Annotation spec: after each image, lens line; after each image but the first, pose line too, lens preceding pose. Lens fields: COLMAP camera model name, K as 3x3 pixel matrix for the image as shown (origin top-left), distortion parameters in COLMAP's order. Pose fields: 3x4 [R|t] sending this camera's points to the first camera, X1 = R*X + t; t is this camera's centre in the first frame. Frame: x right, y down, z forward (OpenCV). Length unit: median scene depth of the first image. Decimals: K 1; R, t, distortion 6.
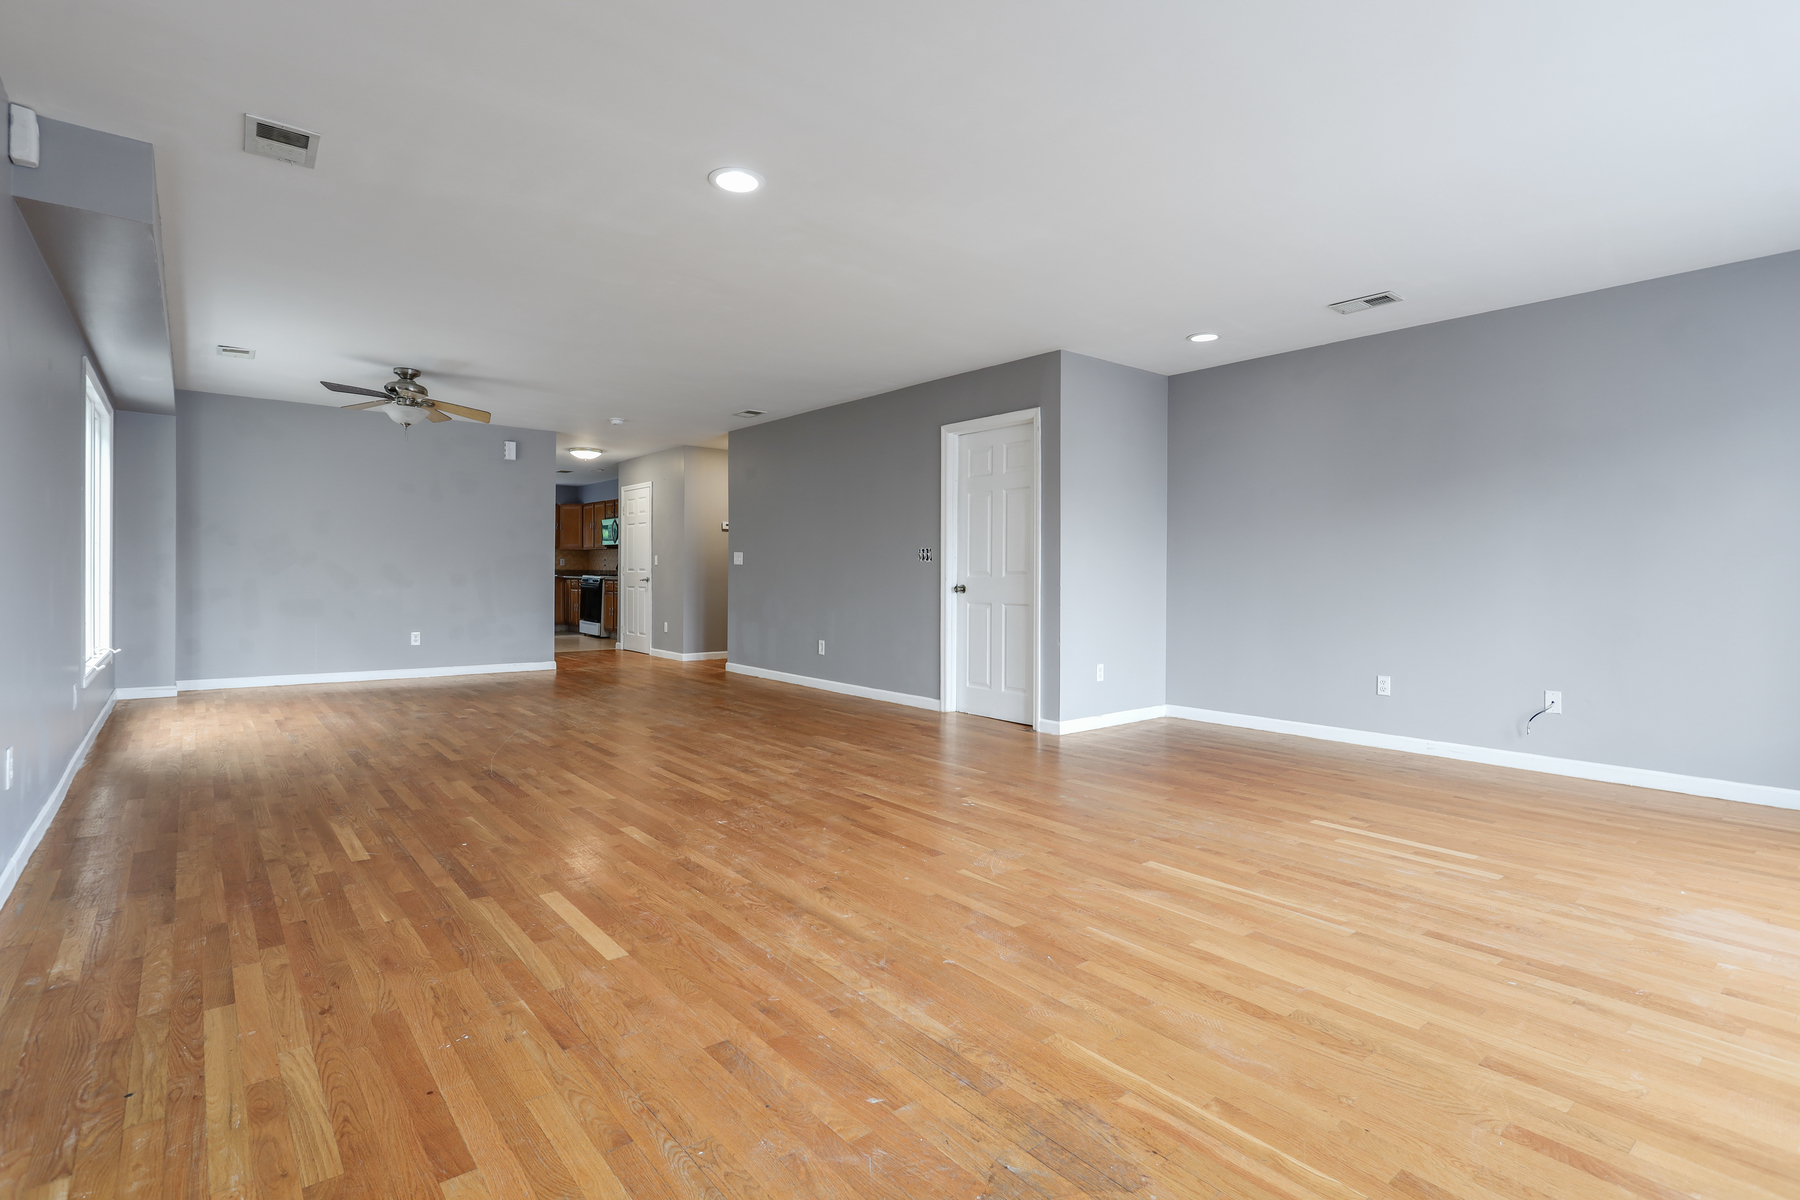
lens RADIAL K [[859.0, 0, 895.7], [0, 859.0, 594.7], [0, 0, 1]] dist [-0.001149, 0.000495]
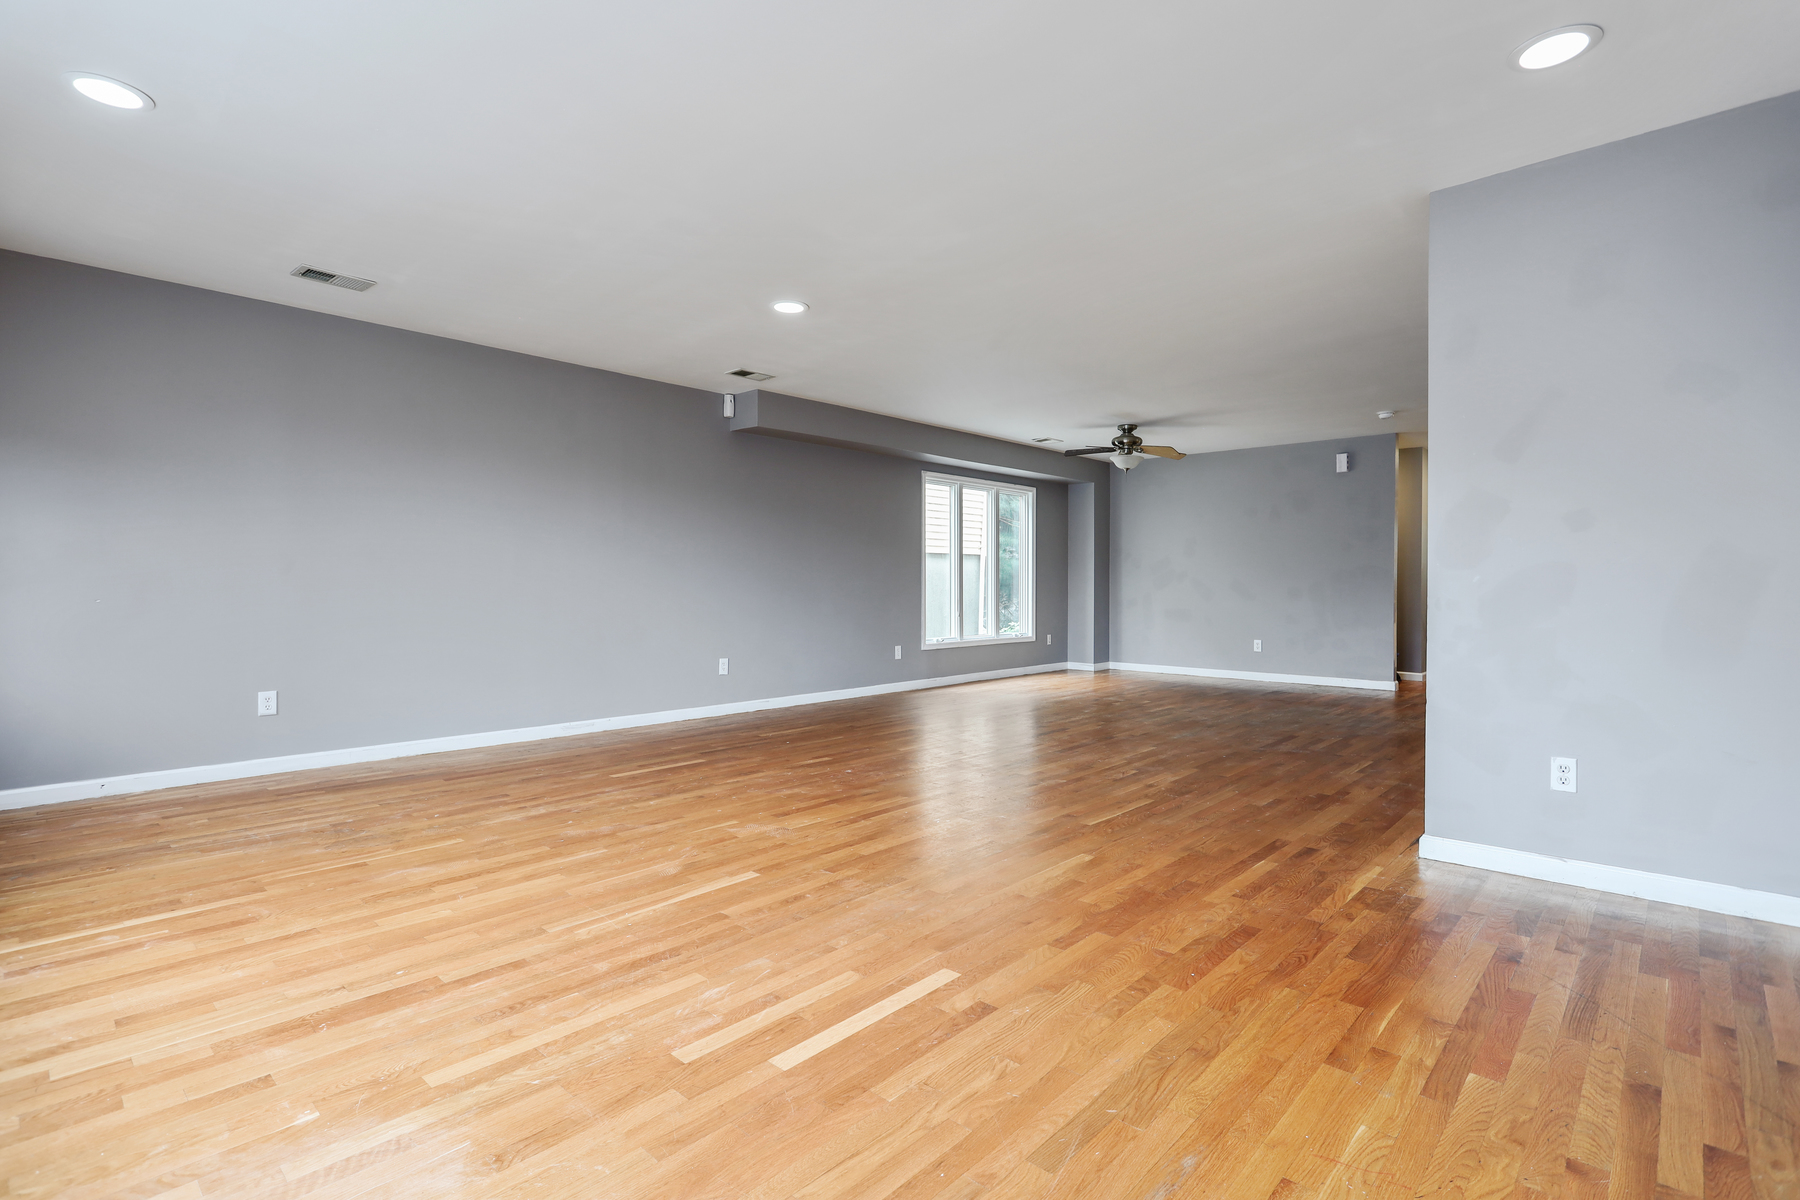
lens RADIAL K [[859.0, 0, 895.7], [0, 859.0, 594.7], [0, 0, 1]] dist [-0.001149, 0.000495]
pose [[0.134623, 0.001996, -0.990895, 1.452217], [-0.023691, 0.999719, -0.001205, -0.010407], [0.990614, 0.023637, 0.134632, 1.149887]]
